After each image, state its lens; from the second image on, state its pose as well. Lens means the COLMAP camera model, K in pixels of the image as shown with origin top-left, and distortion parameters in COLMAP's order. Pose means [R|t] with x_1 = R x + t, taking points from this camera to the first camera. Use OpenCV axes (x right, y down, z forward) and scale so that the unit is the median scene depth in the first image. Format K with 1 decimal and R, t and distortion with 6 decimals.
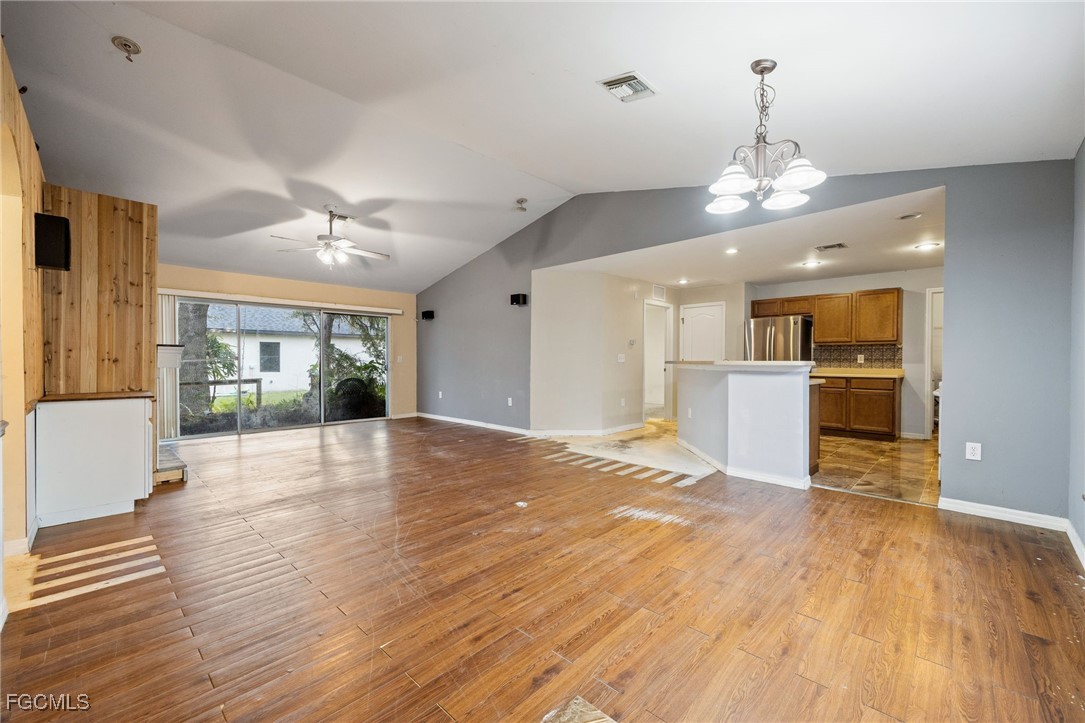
lens RADIAL K [[435.9, 0, 555.6], [0, 435.9, 366.9], [0, 0, 1]] dist [0.002017, 0.000170]
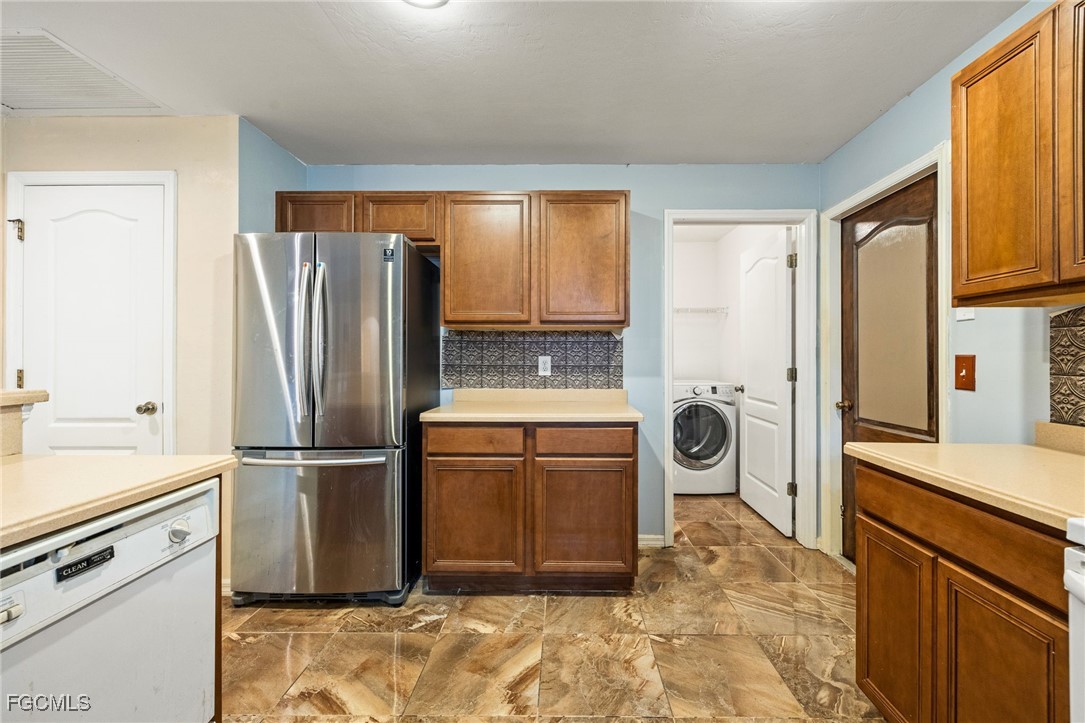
lens RADIAL K [[454.6, 0, 558.7], [0, 454.6, 356.1], [0, 0, 1]] dist [0.000871, -0.000021]
pose [[0.732542, -0.001491, 0.680721, 0.709161], [0.009248, 0.999927, -0.007762, -0.041645], [-0.680659, 0.011981, 0.732502, 1.151598]]
